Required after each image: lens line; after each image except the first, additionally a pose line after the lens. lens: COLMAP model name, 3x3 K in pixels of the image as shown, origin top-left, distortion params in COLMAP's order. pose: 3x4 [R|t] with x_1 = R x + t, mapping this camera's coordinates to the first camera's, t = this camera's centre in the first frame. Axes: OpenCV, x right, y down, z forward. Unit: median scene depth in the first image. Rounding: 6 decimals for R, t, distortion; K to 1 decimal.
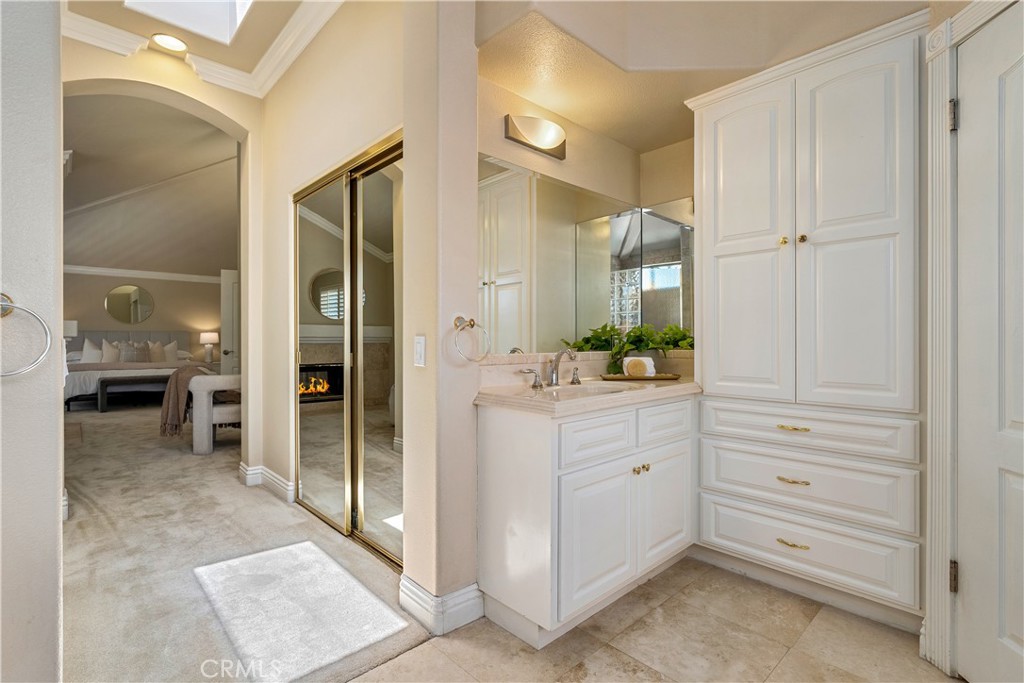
lens RADIAL K [[479.8, 0, 509.1], [0, 479.8, 340.9], [0, 0, 1]] dist [-0.002904, -0.000033]
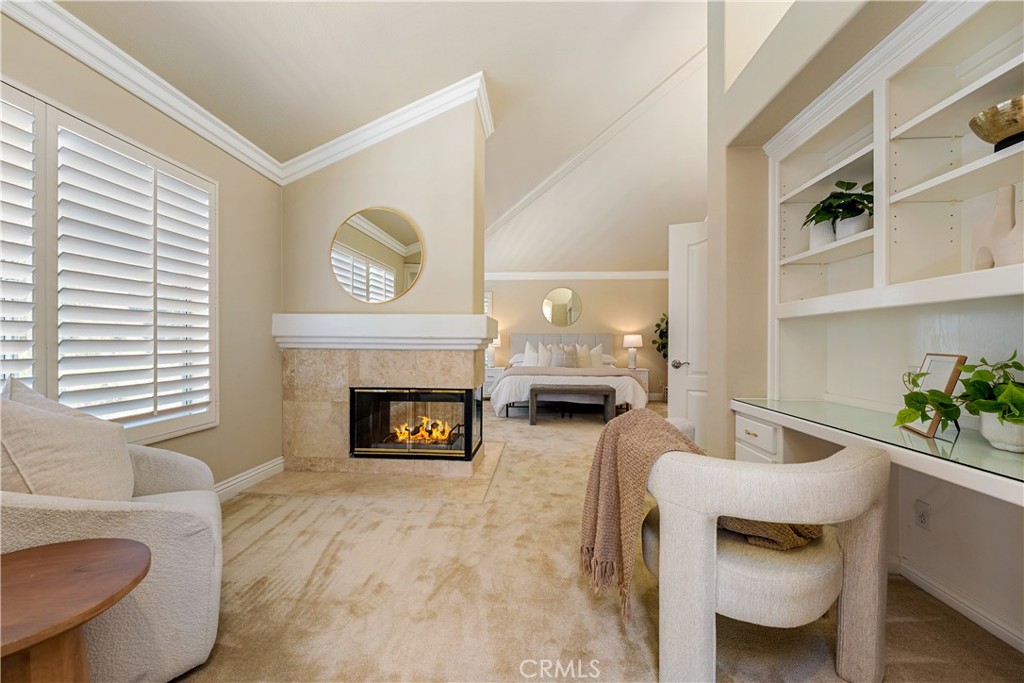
lens RADIAL K [[408.2, 0, 510.1], [0, 408.2, 343.3], [0, 0, 1]] dist [-0.000313, 0.000131]
pose [[0.682408, 0.002985, -0.730966, -0.276532], [-0.004511, 0.999990, -0.000127, -0.000842], [0.730958, 0.003384, 0.682414, 0.385650]]
